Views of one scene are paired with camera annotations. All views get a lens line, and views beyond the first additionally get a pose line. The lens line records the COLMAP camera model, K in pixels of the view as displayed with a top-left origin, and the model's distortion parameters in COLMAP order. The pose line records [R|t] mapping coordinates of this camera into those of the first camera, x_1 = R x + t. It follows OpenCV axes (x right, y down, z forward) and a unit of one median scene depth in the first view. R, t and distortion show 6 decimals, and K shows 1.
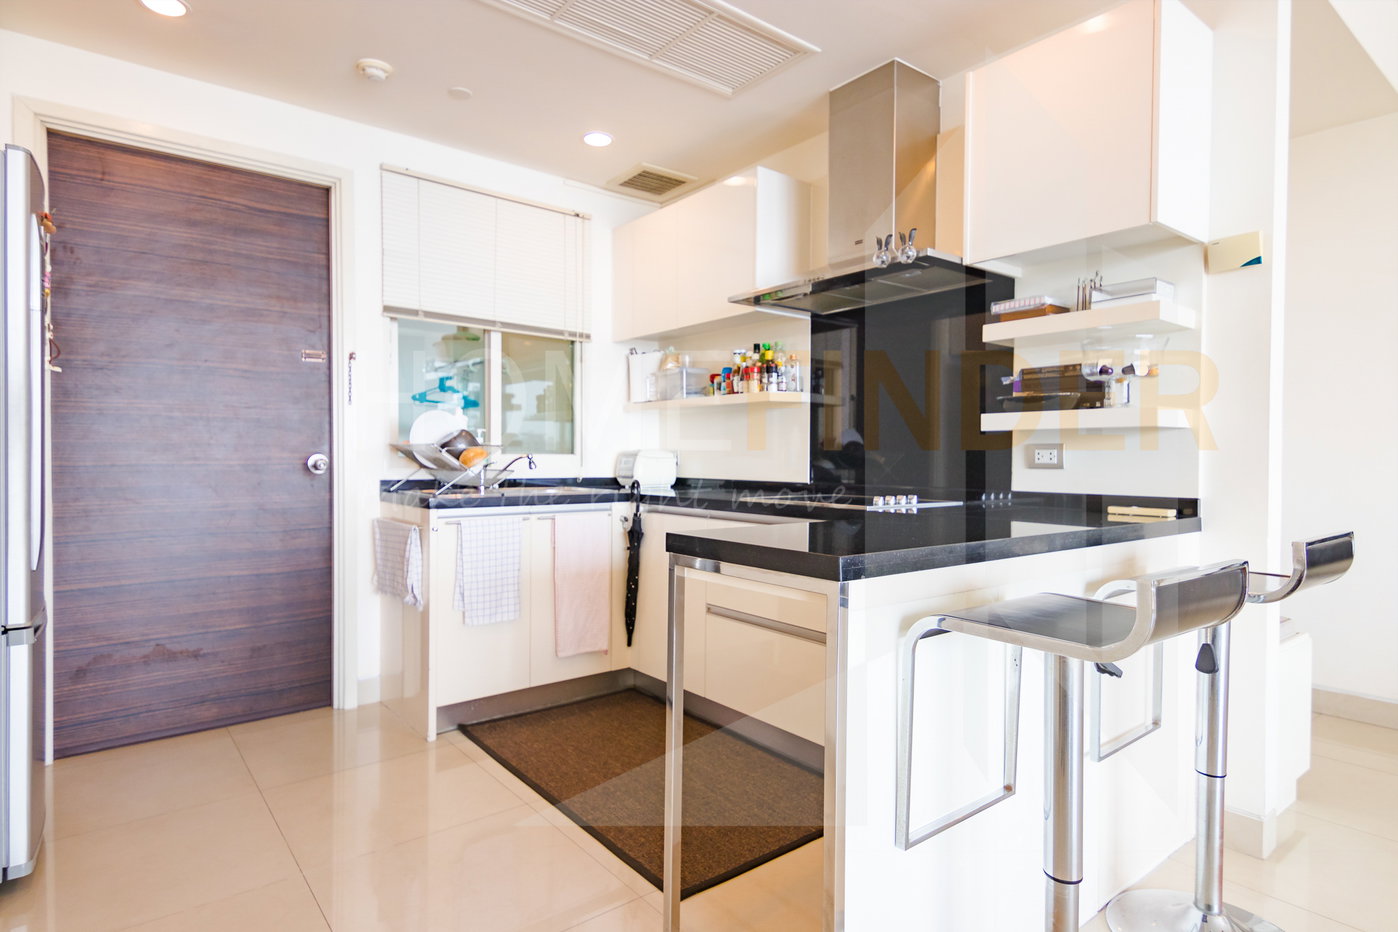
lens RADIAL K [[761.3, 0, 691.3], [0, 761.3, 468.2], [0, 0, 1]] dist [0.021460, -0.000236]
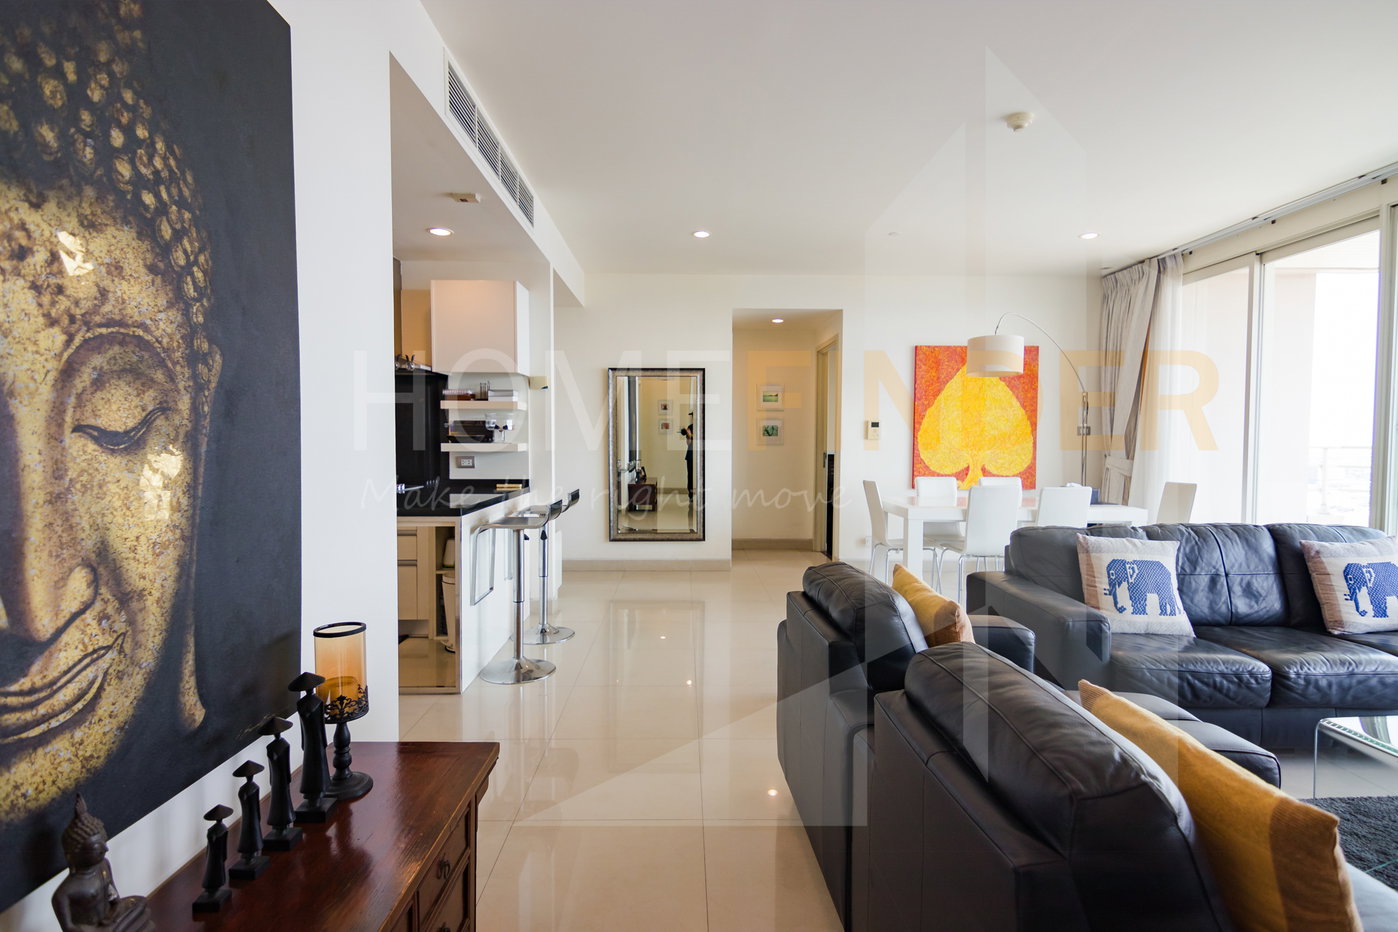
lens RADIAL K [[701.1, 0, 693.8], [0, 701.1, 467.6], [0, 0, 1]] dist [0.027850, -0.017018]
pose [[0.605745, -0.037968, 0.794752, -0.573799], [0.012655, 0.999194, 0.038090, -0.054410], [-0.795558, -0.013015, 0.605738, -0.559380]]
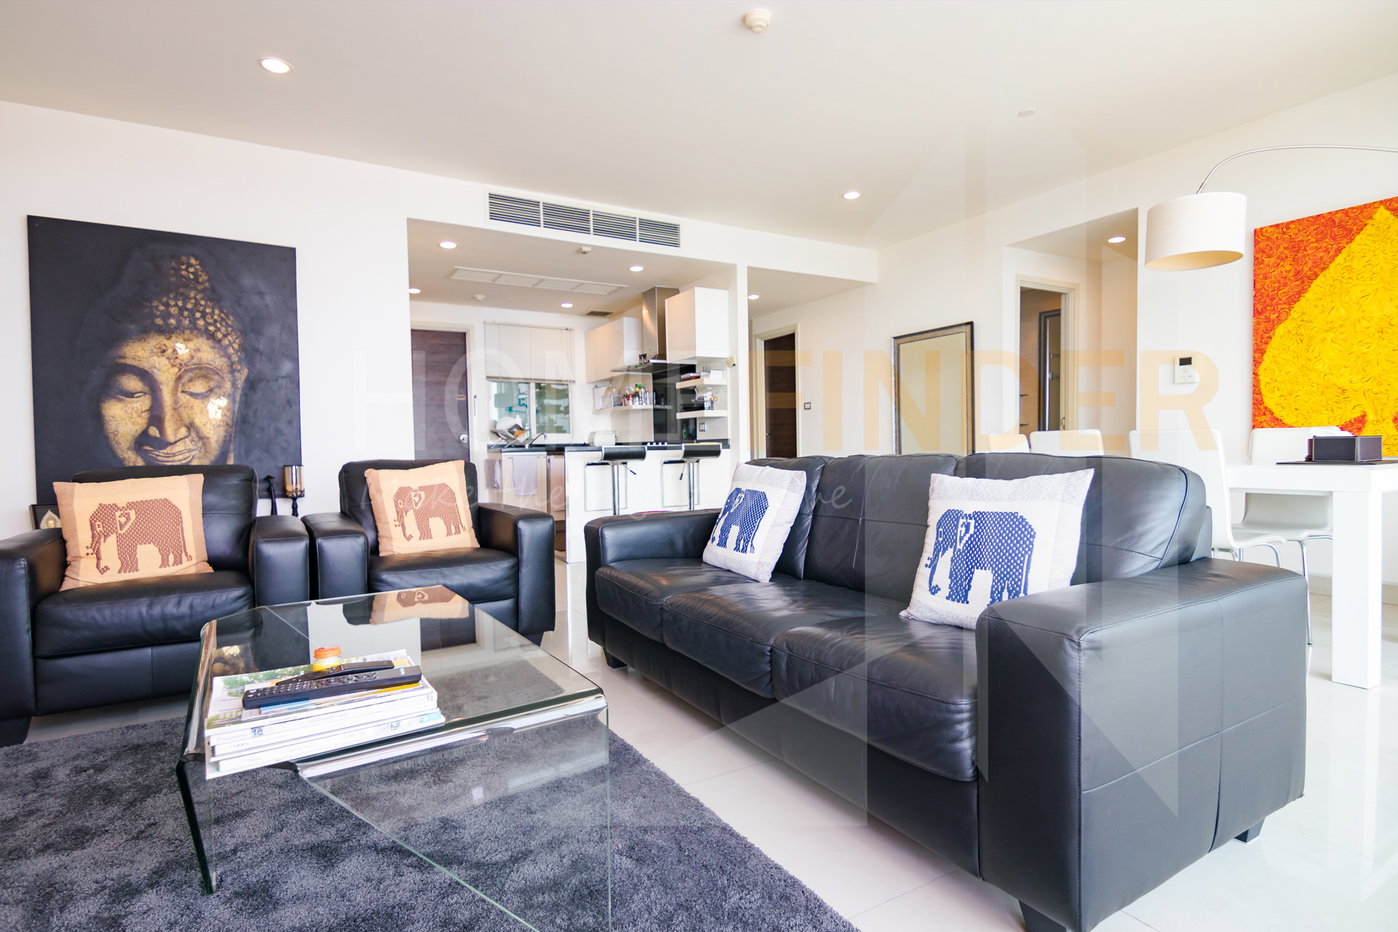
lens RADIAL K [[701.1, 0, 693.8], [0, 701.1, 467.6], [0, 0, 1]] dist [0.027850, -0.017018]
pose [[0.989999, -0.020739, -0.139538, 0.641821], [0.022812, 0.999652, 0.013276, 0.081829], [0.139214, -0.016327, 0.990128, -1.307863]]
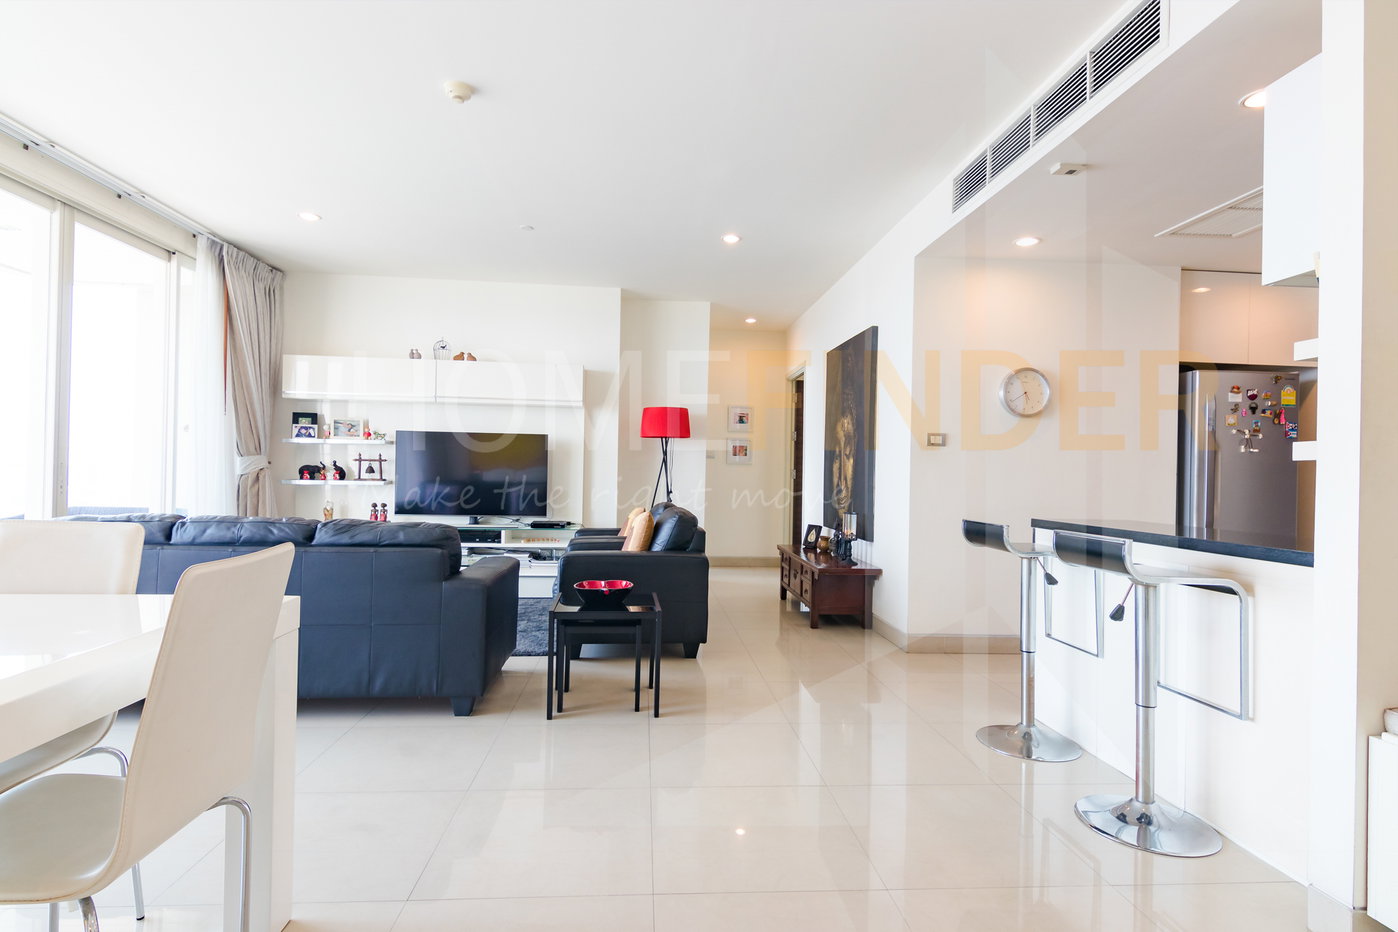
lens RADIAL K [[701.1, 0, 693.8], [0, 701.1, 467.6], [0, 0, 1]] dist [0.027850, -0.017018]
pose [[-0.554164, -0.024186, -0.832056, 1.241371], [-0.036845, 0.999311, -0.004509, -0.006642], [0.831592, 0.028158, -0.554673, 0.553578]]
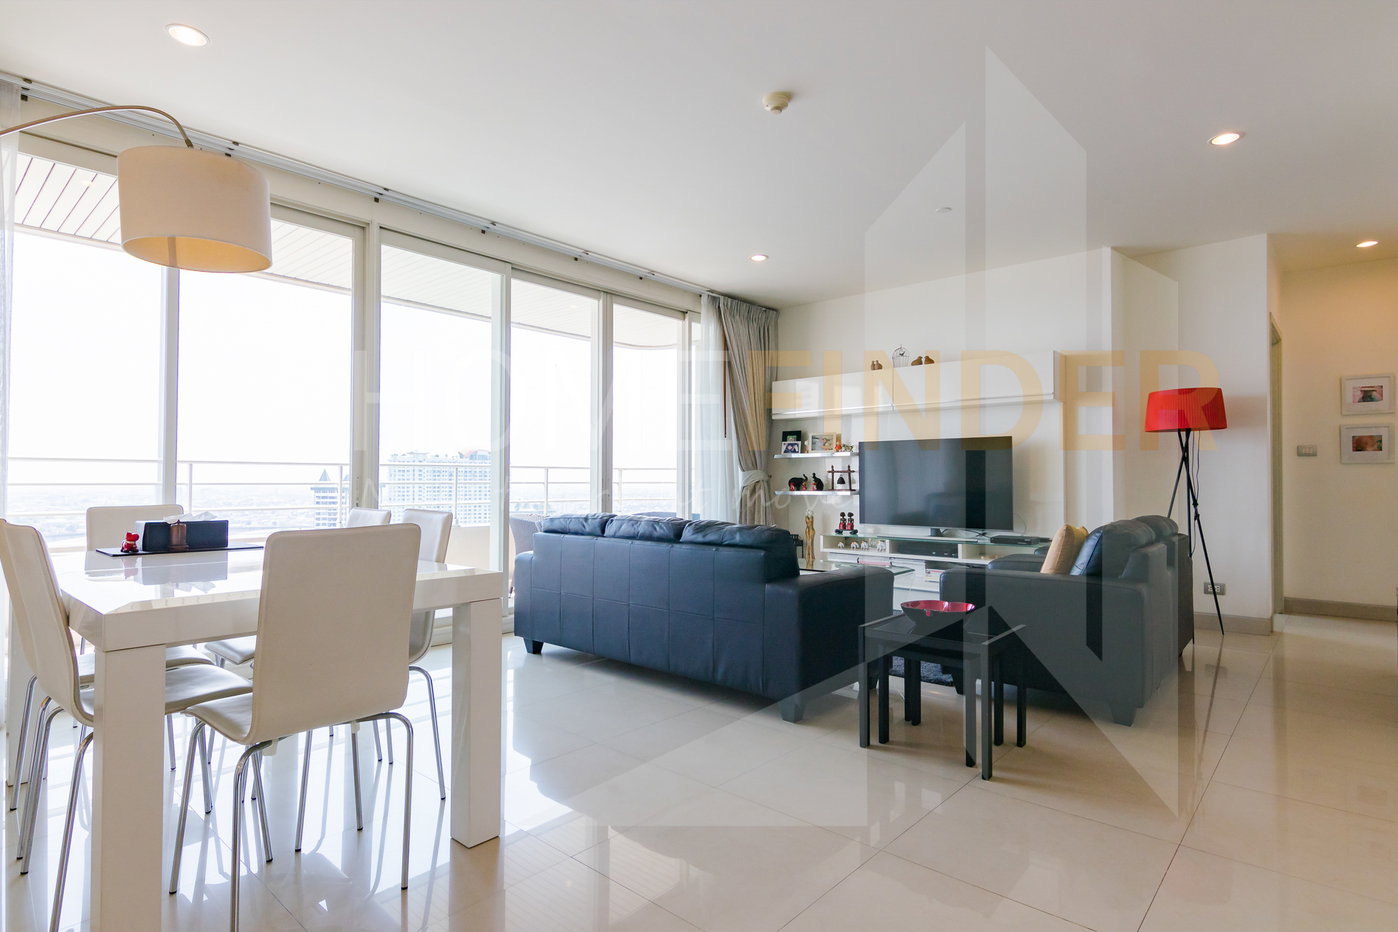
lens RADIAL K [[713.8, 0, 693.6], [0, 713.8, 468.2], [0, 0, 1]] dist [0.029809, -0.017848]
pose [[-0.985170, -0.013195, -0.171075, 0.894193], [-0.012499, 0.999909, -0.005147, 0.003440], [0.171127, -0.002933, -0.985245, 0.708097]]
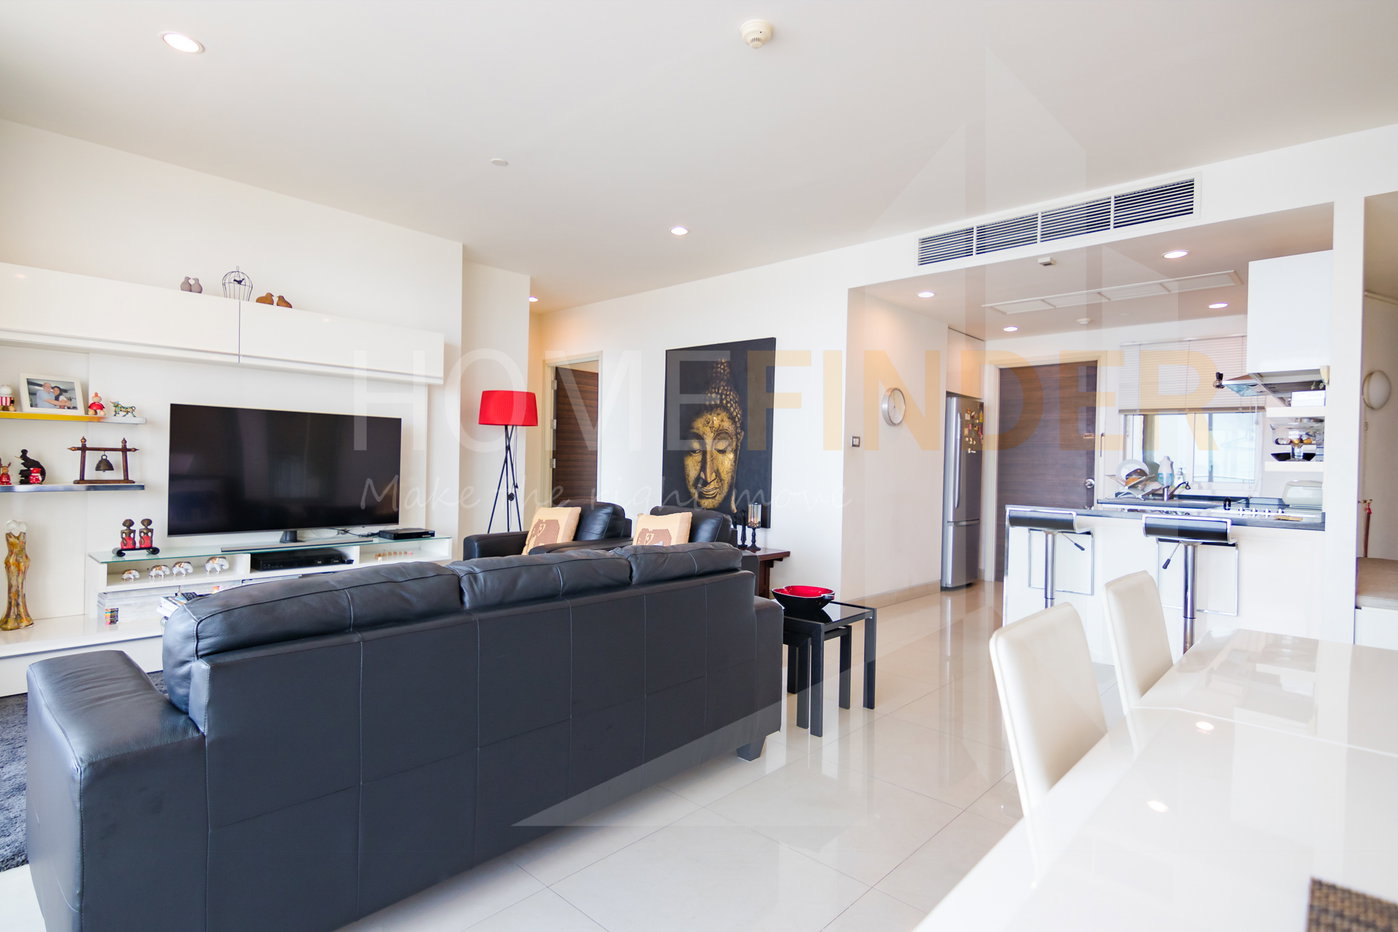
lens RADIAL K [[701.1, 0, 693.8], [0, 701.1, 467.6], [0, 0, 1]] dist [0.027850, -0.017018]
pose [[0.149377, 0.002793, -0.988776, 1.440735], [-0.036011, 0.999348, -0.002618, -0.004863], [0.988124, 0.035998, 0.149380, -0.477507]]
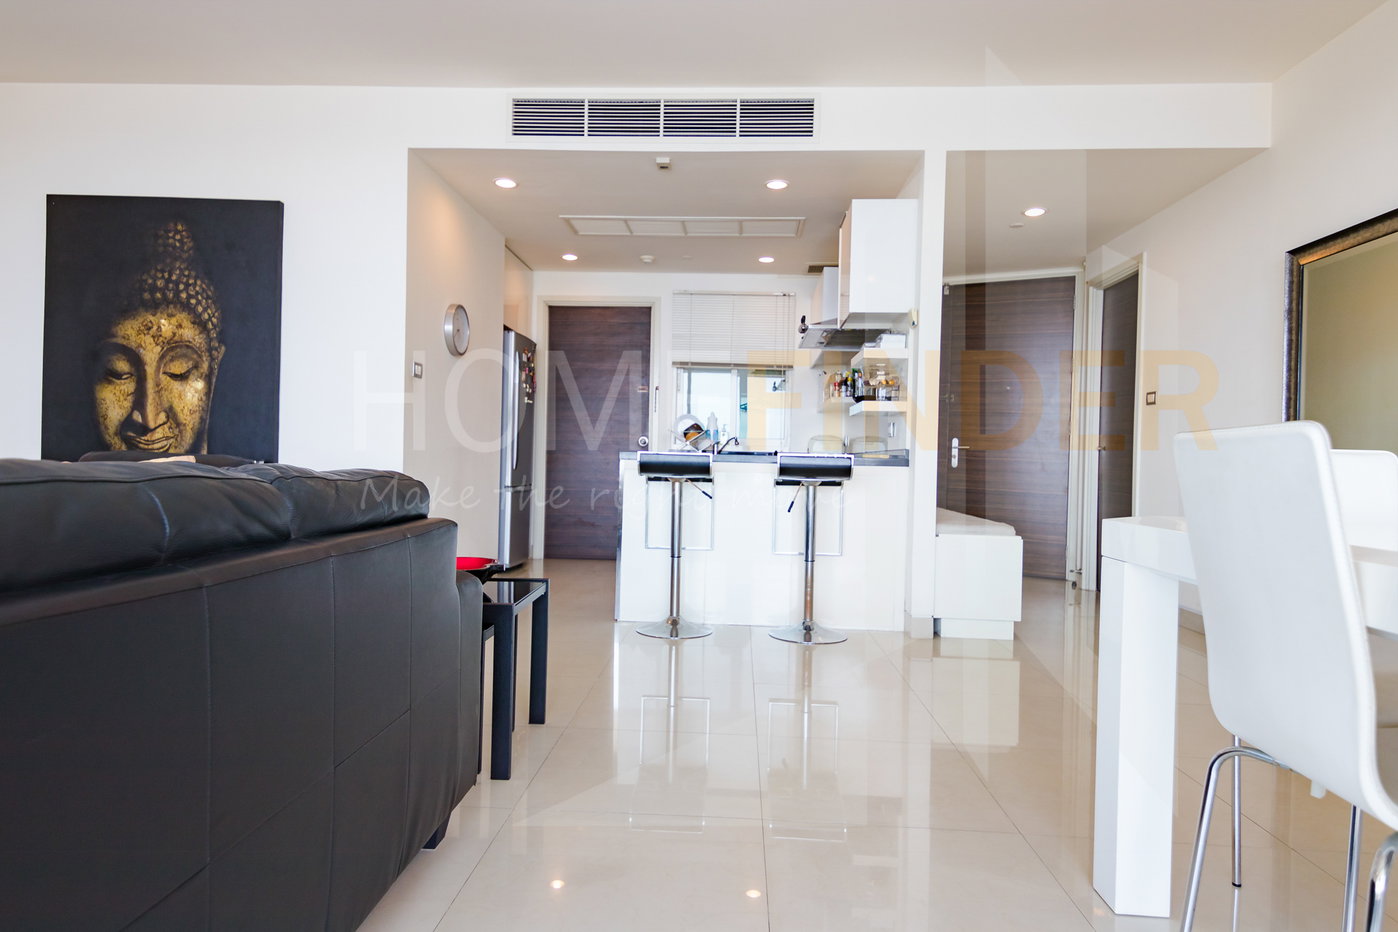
lens RADIAL K [[822.4, 0, 693.7], [0, 822.4, 467.1], [0, 0, 1]] dist [0.053554, -0.031239]
pose [[0.751322, 0.016820, -0.659721, 1.116995], [-0.028643, 0.999564, -0.007136, 0.079121], [0.659314, 0.024257, 0.751477, -0.595708]]
